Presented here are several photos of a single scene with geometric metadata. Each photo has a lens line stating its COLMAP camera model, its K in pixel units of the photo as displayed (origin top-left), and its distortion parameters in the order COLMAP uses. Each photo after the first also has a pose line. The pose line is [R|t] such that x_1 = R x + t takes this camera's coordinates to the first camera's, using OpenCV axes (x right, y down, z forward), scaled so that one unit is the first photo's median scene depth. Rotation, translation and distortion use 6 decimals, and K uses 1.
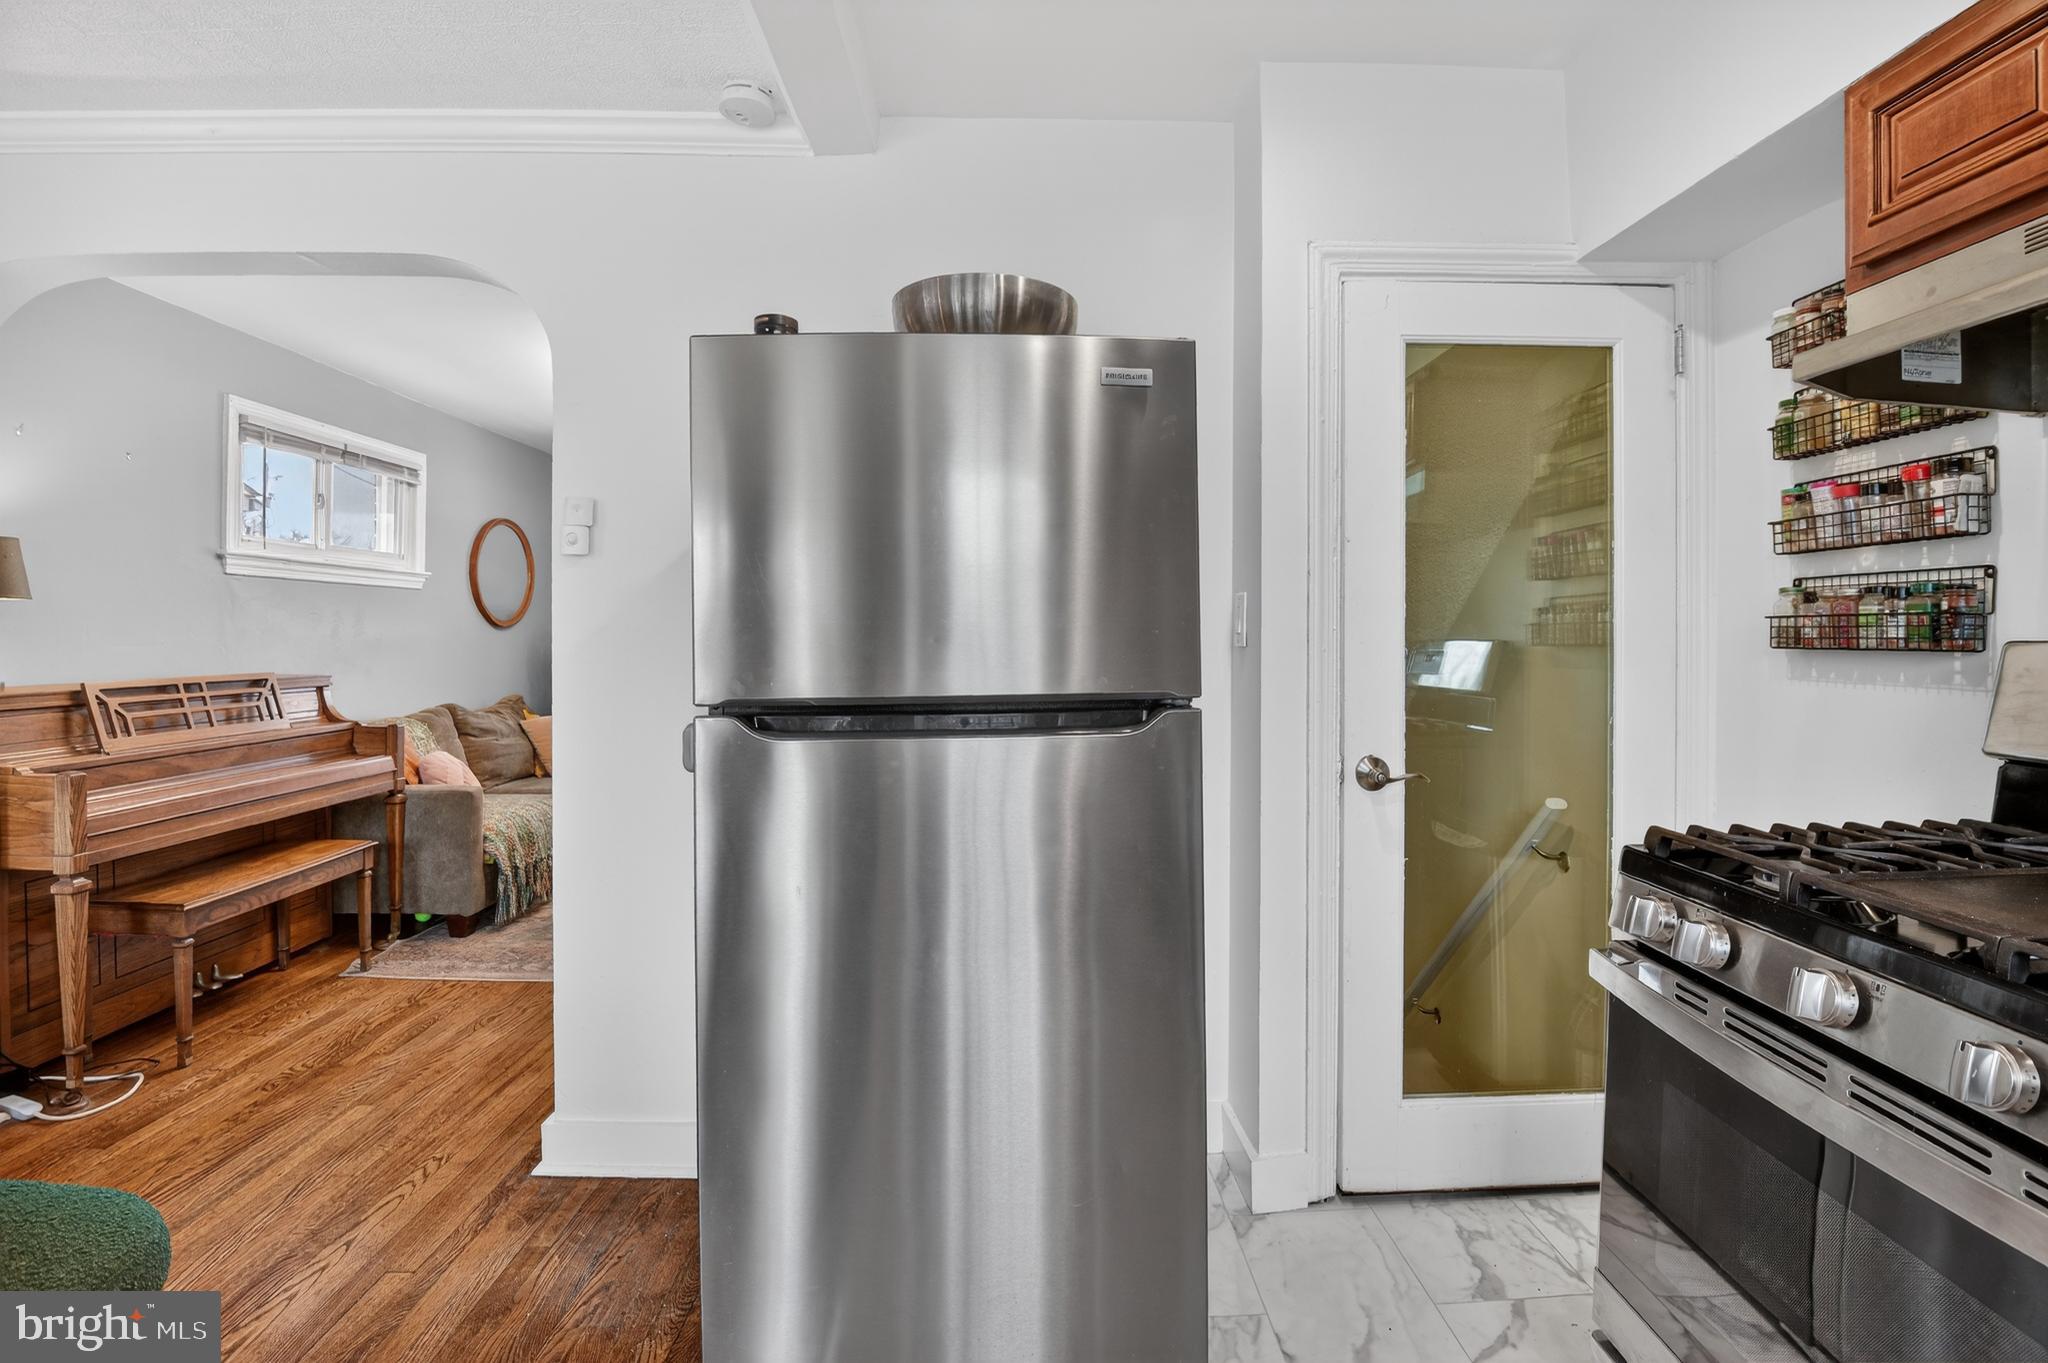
lens RADIAL K [[948.3, 0, 1044.8], [0, 948.3, 644.3], [0, 0, 1]] dist [-0.008968, -0.017797]
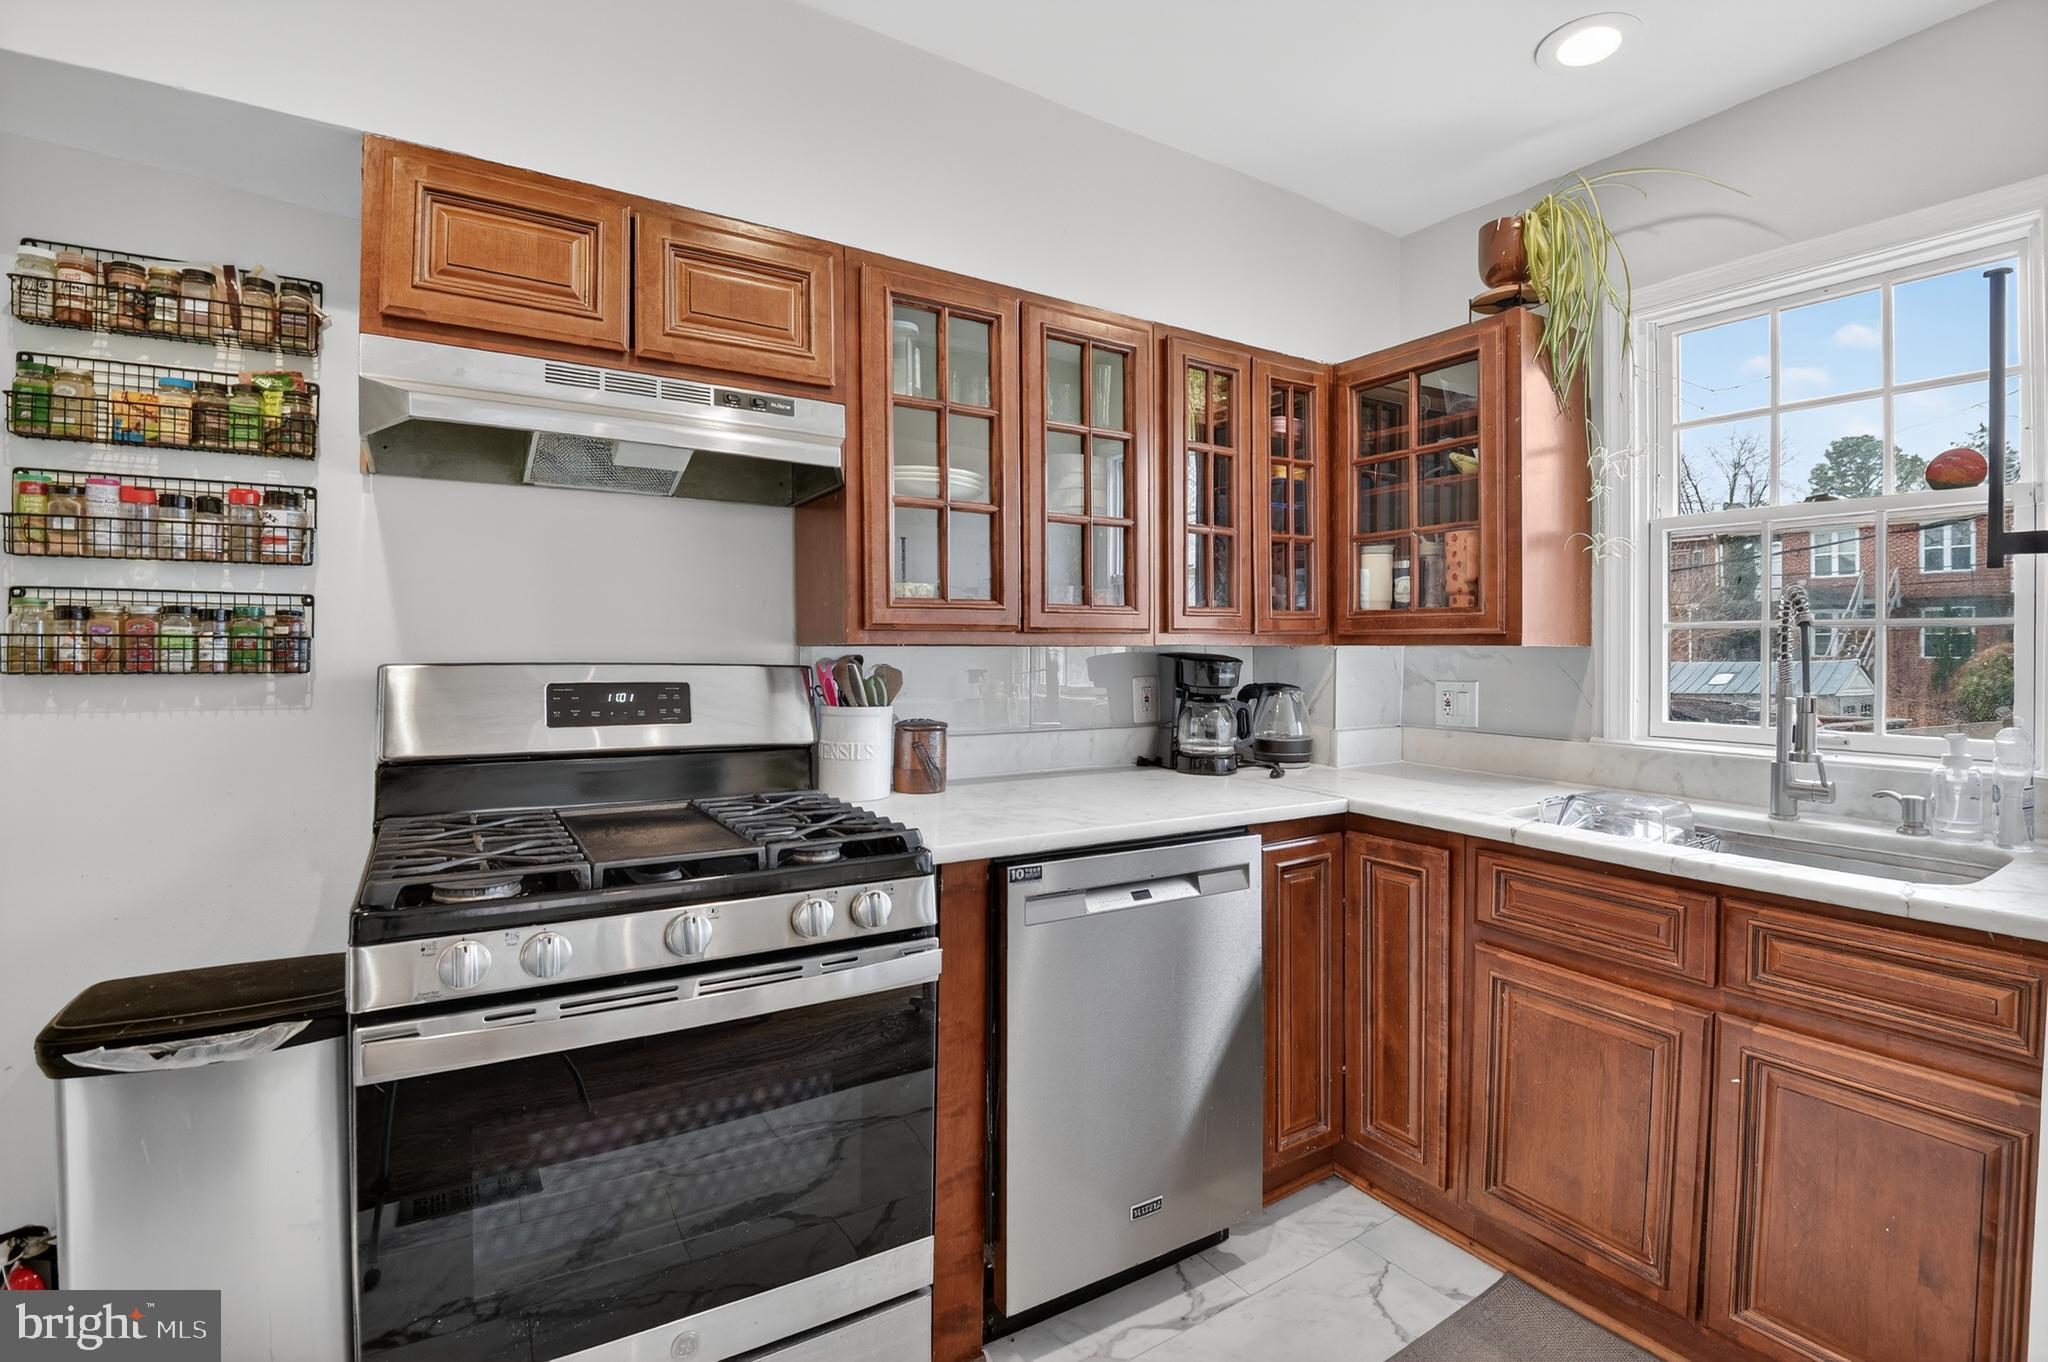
lens RADIAL K [[948.3, 0, 1044.8], [0, 948.3, 643.8], [0, 0, 1]] dist [-0.008968, -0.017797]
pose [[-0.504459, -0.002499, 0.863432, -0.345739], [-0.001599, 0.999997, 0.001960, -0.026858], [-0.863434, -0.000392, -0.504461, 0.711033]]
